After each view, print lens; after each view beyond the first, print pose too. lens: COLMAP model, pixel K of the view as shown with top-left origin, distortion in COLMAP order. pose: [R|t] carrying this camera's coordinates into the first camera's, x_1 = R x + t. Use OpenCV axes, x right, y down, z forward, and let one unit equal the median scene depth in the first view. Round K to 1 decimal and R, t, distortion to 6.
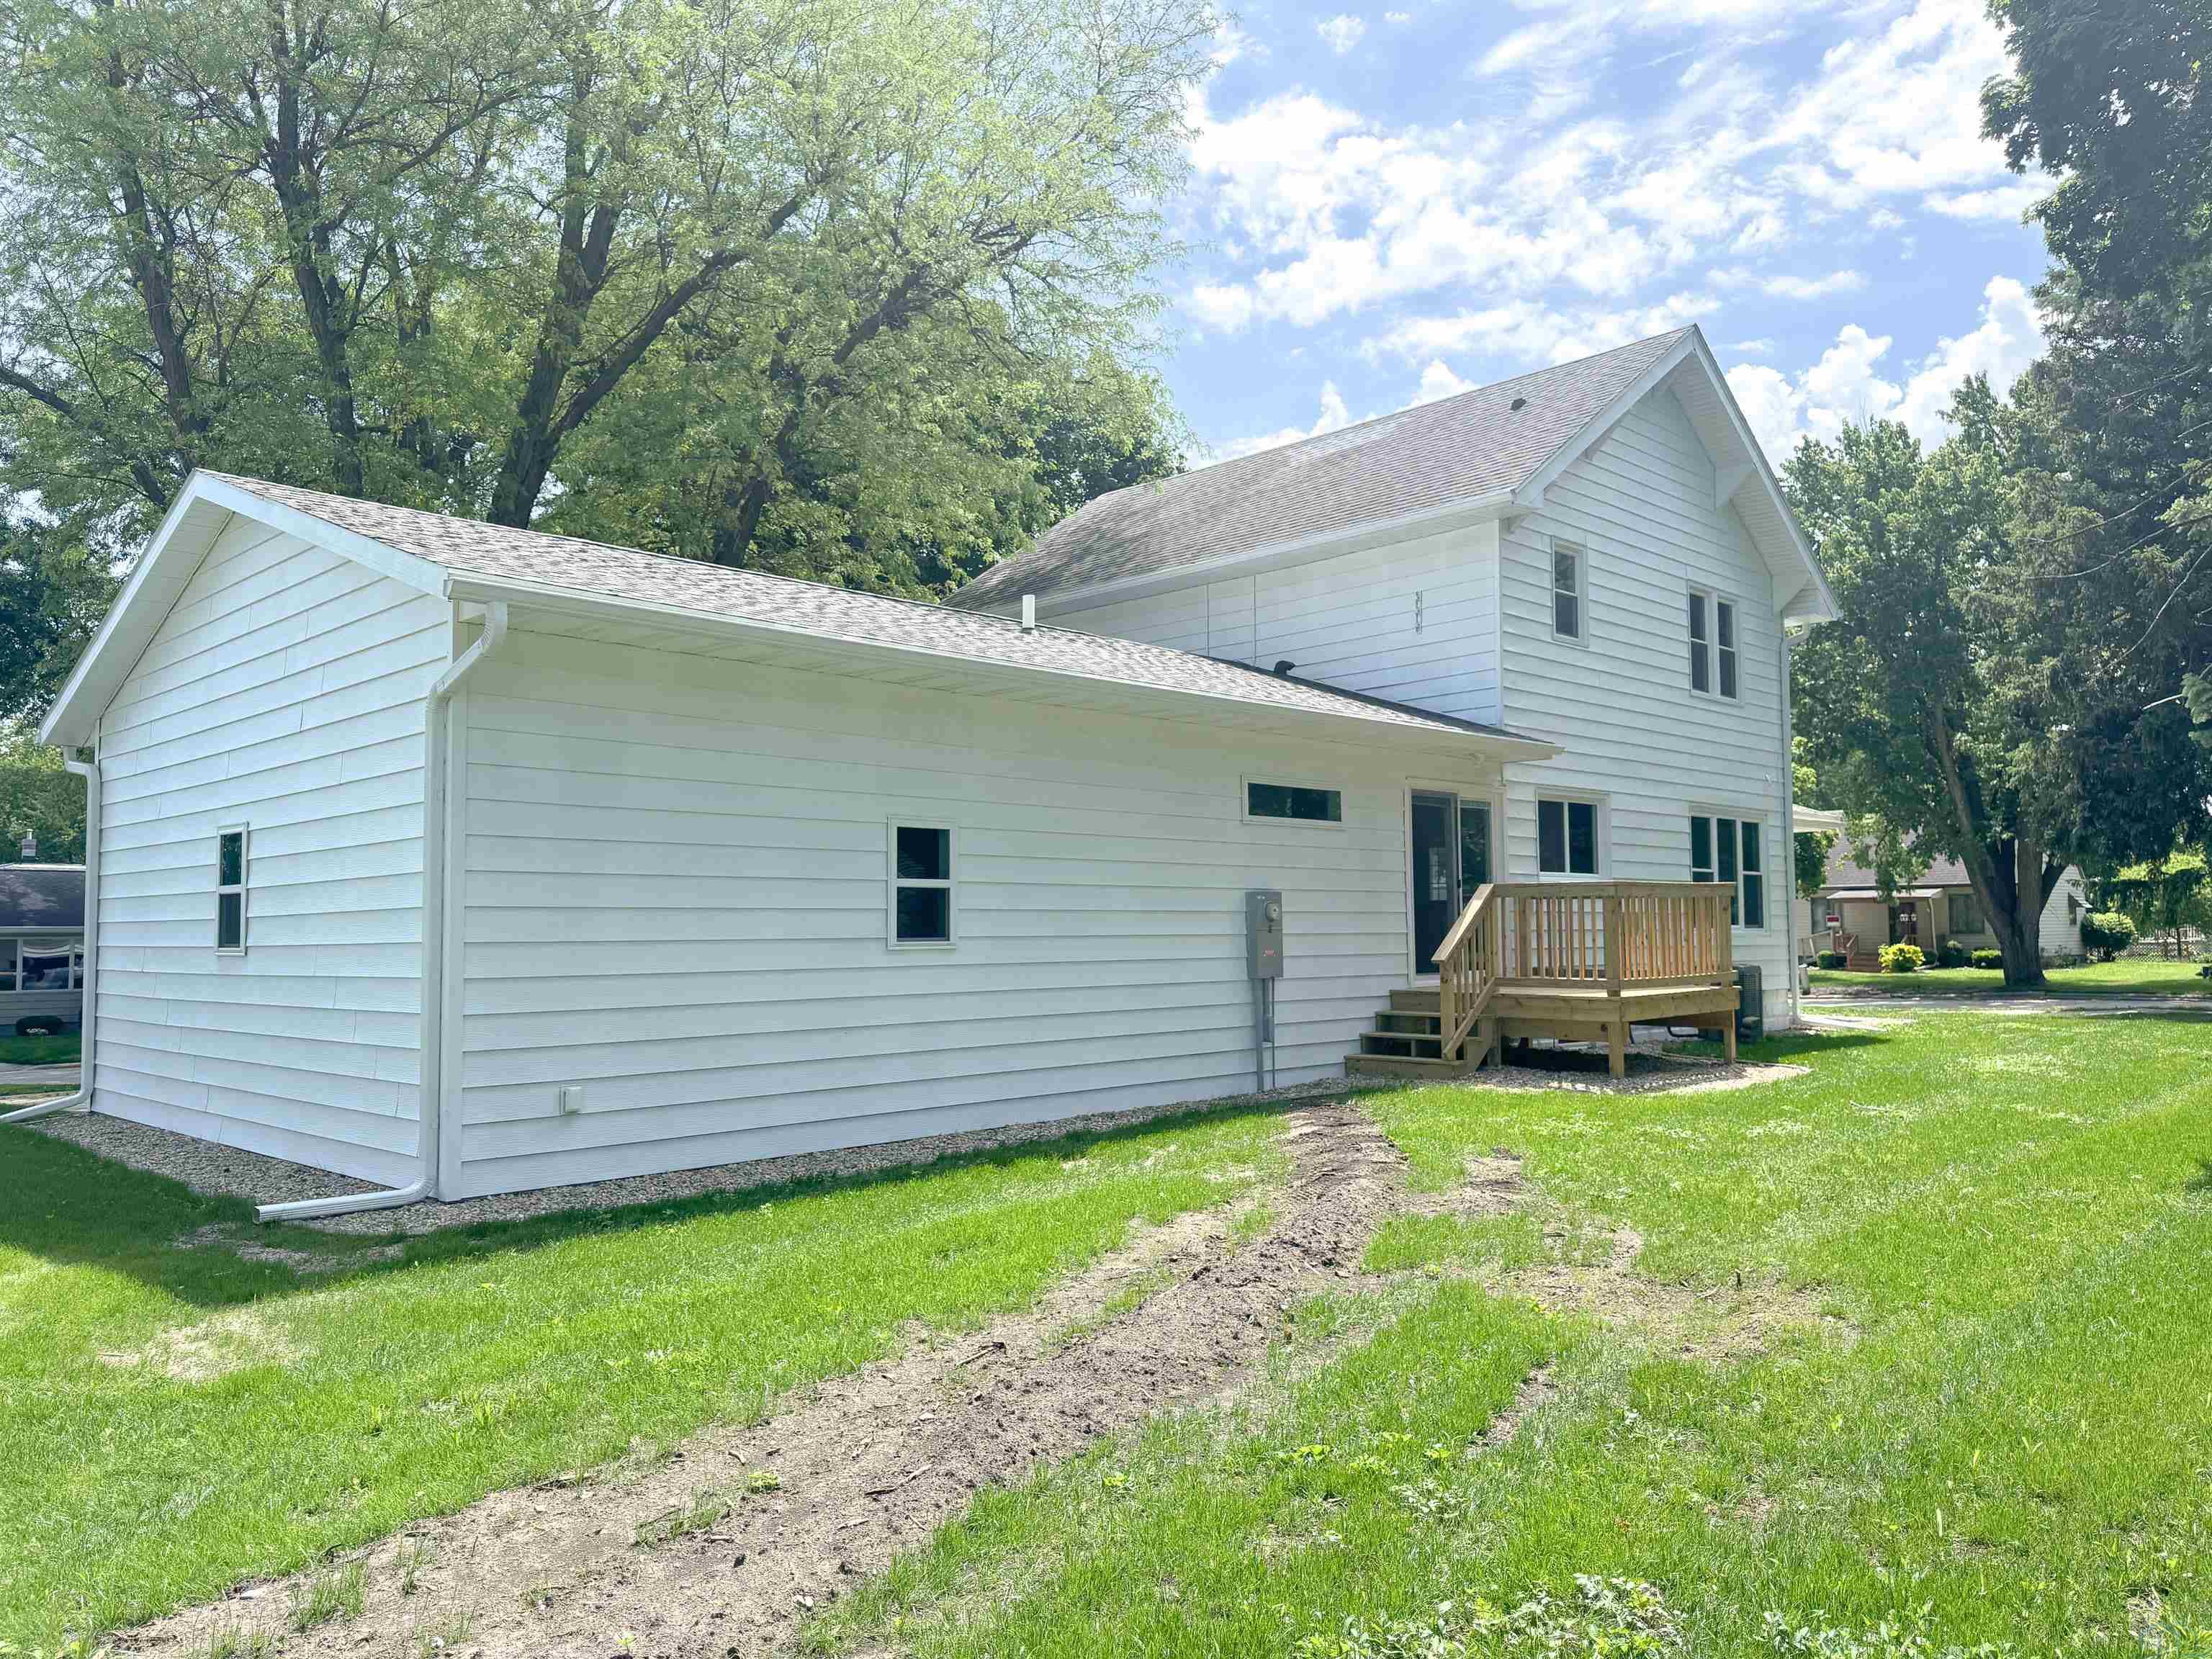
lens RADIAL K [[1638.1, 0, 1106.0], [0, 1638.1, 829.5], [0, 0, 1]] dist [0.000016, 0.000002]
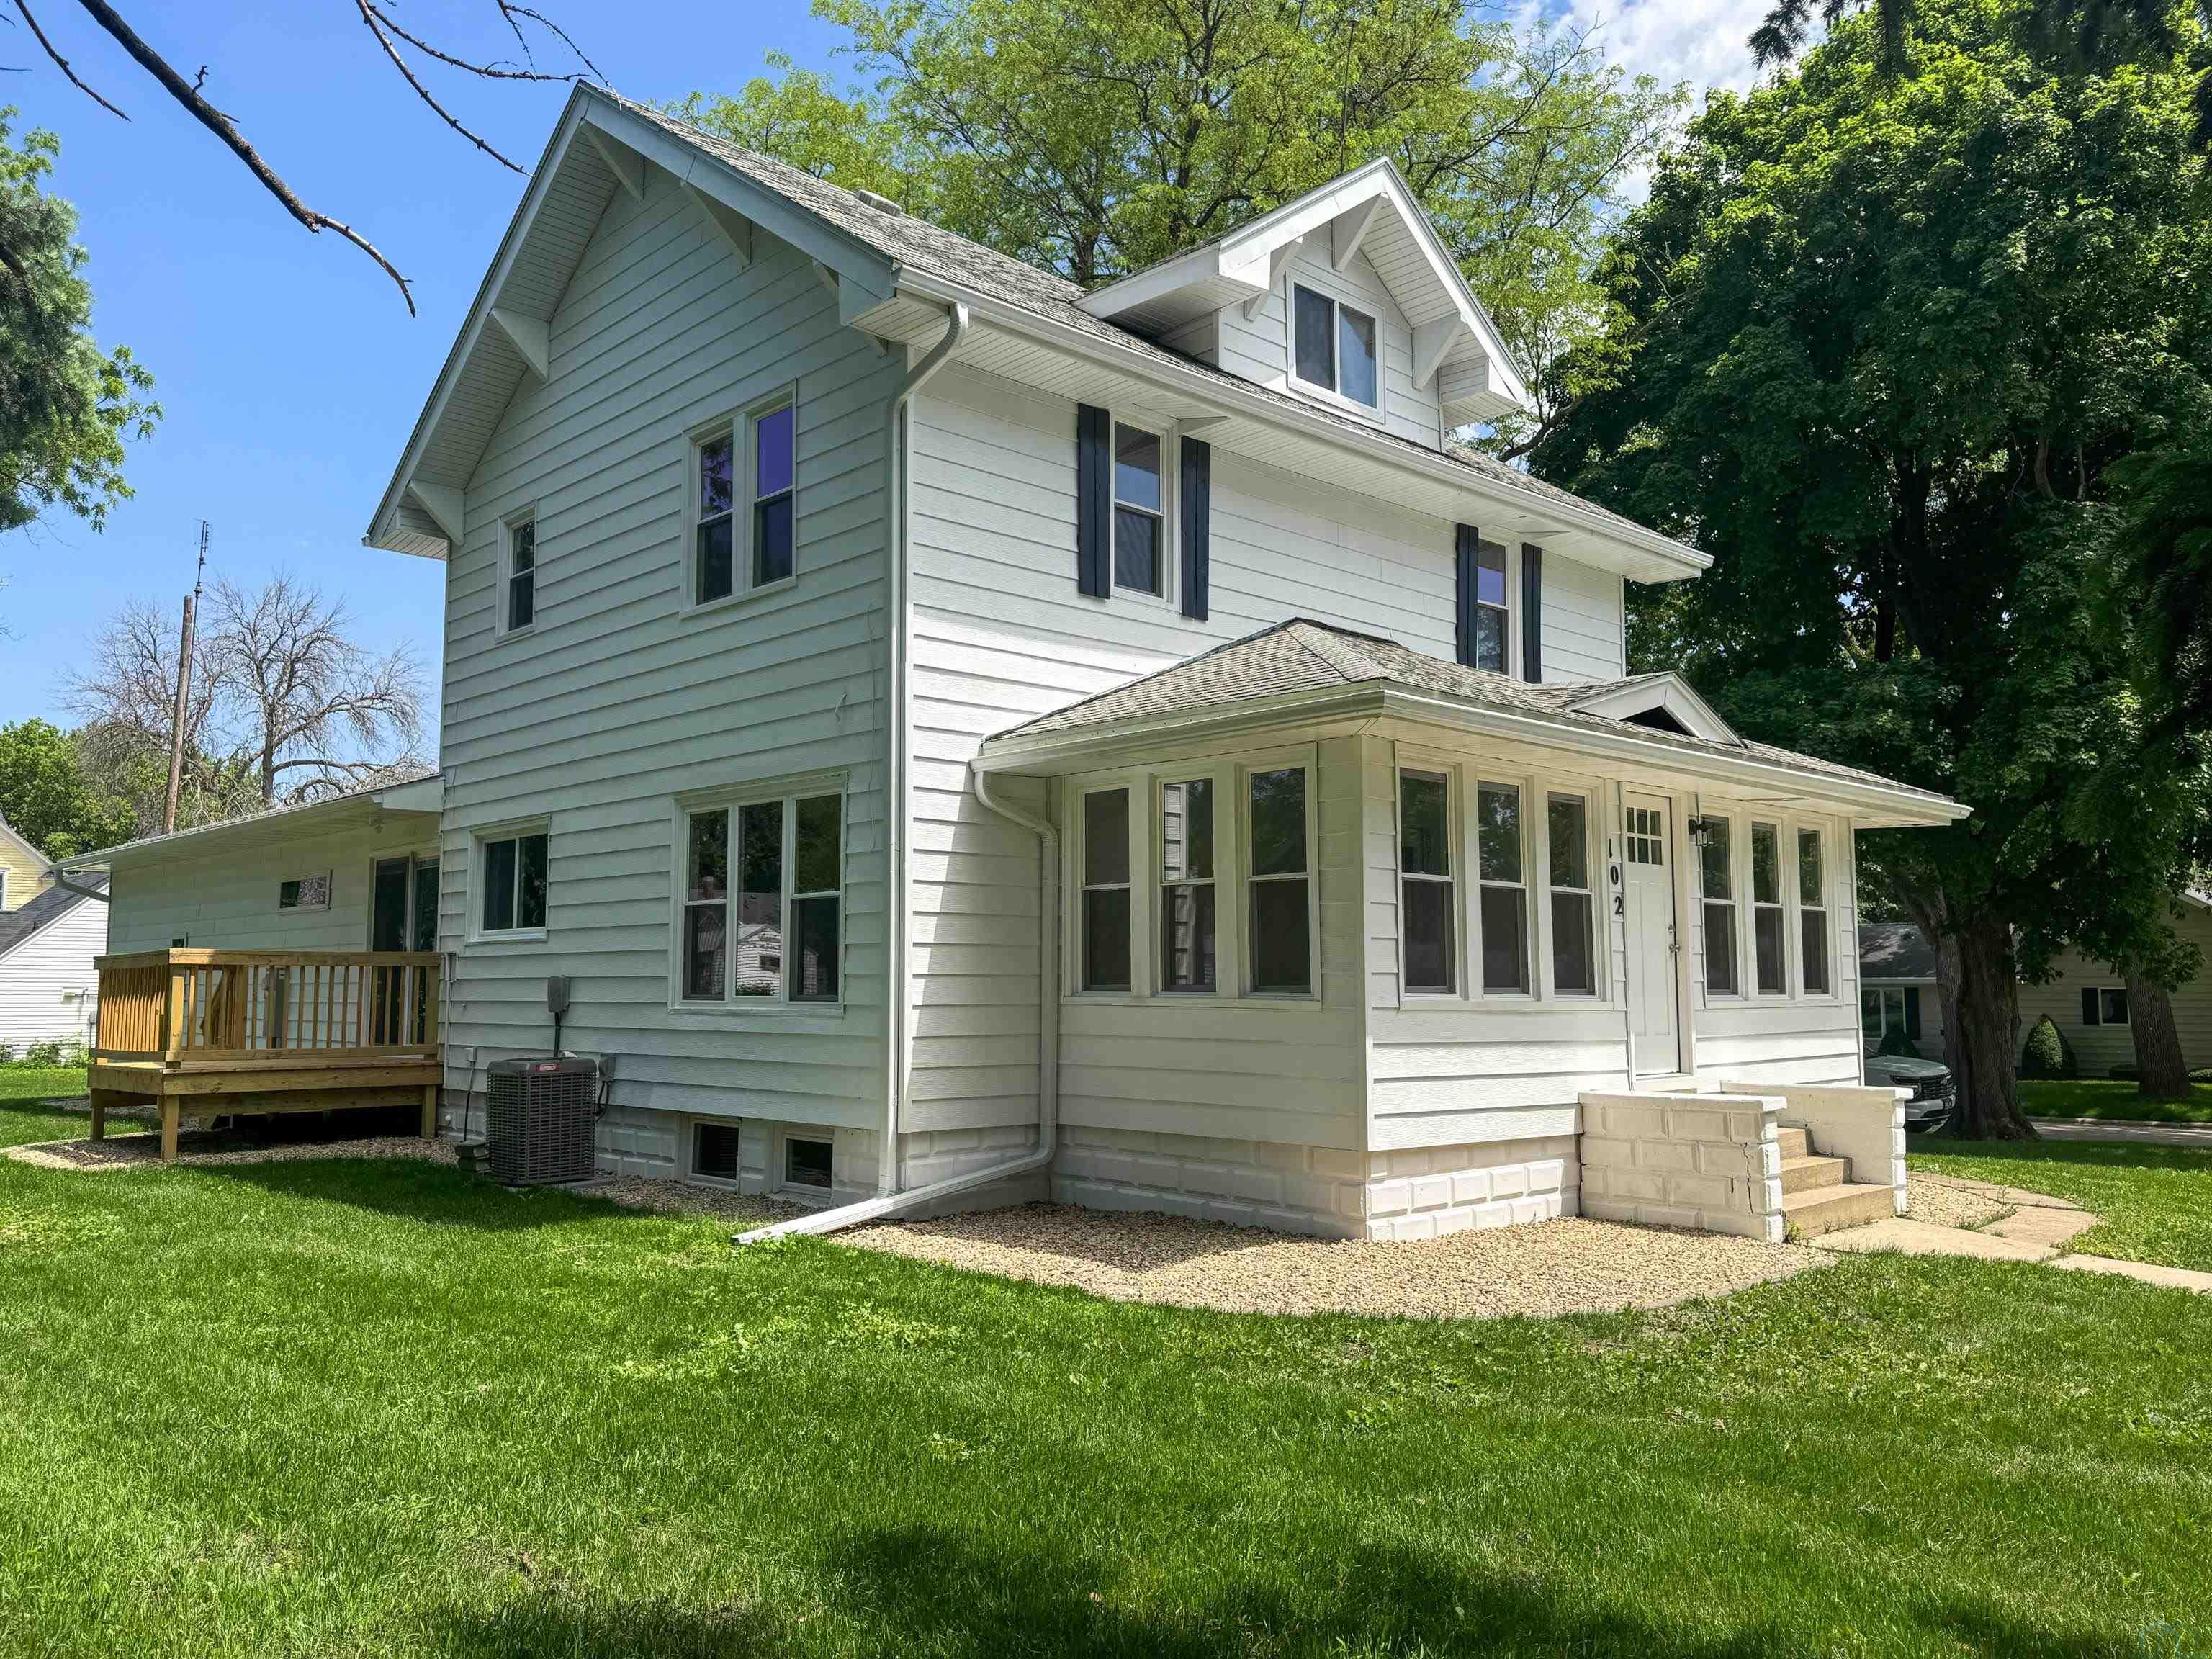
lens RADIAL K [[1638.1, 0, 1106.0], [0, 1638.1, 829.5], [0, 0, 1]] dist [0.000016, 0.000002]
pose [[-0.024019, -0.085580, -0.996042, 1.042297], [0.058732, 0.994487, -0.086863, 0.063094], [0.997985, -0.060586, -0.018860, 1.279335]]
